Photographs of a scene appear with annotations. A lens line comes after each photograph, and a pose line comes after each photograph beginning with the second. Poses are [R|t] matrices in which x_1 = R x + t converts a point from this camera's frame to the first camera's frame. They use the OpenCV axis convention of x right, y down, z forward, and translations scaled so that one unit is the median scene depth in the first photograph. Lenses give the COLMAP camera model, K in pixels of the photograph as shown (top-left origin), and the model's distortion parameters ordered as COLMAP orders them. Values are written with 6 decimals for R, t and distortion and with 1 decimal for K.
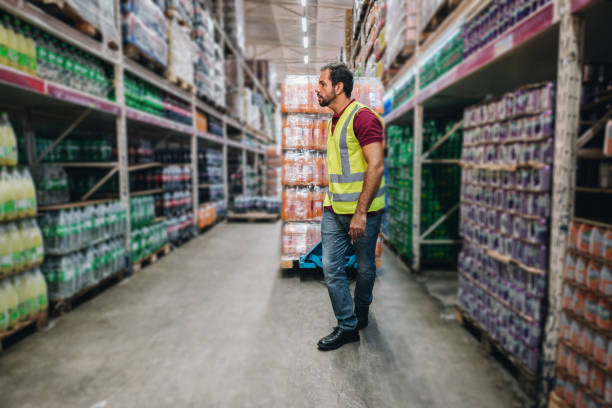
lens RADIAL K [[397.4, 0, 302.6], [0, 397.4, 206.4], [0, 0, 1]] dist [0.057752, 0.001471]
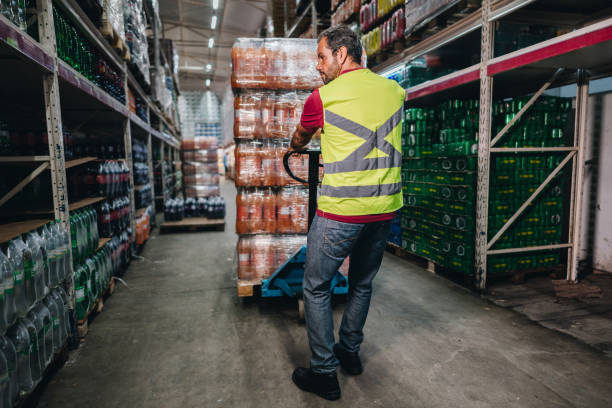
lens RADIAL K [[397.4, 0, 302.4], [0, 397.4, 199.6], [0, 0, 1]] dist [0.057752, 0.001471]
pose [[0.959619, -0.037794, 0.278753, -0.202007], [0.039189, 0.999232, 0.000570, -0.022885], [-0.278560, 0.010377, 0.960363, 0.248709]]
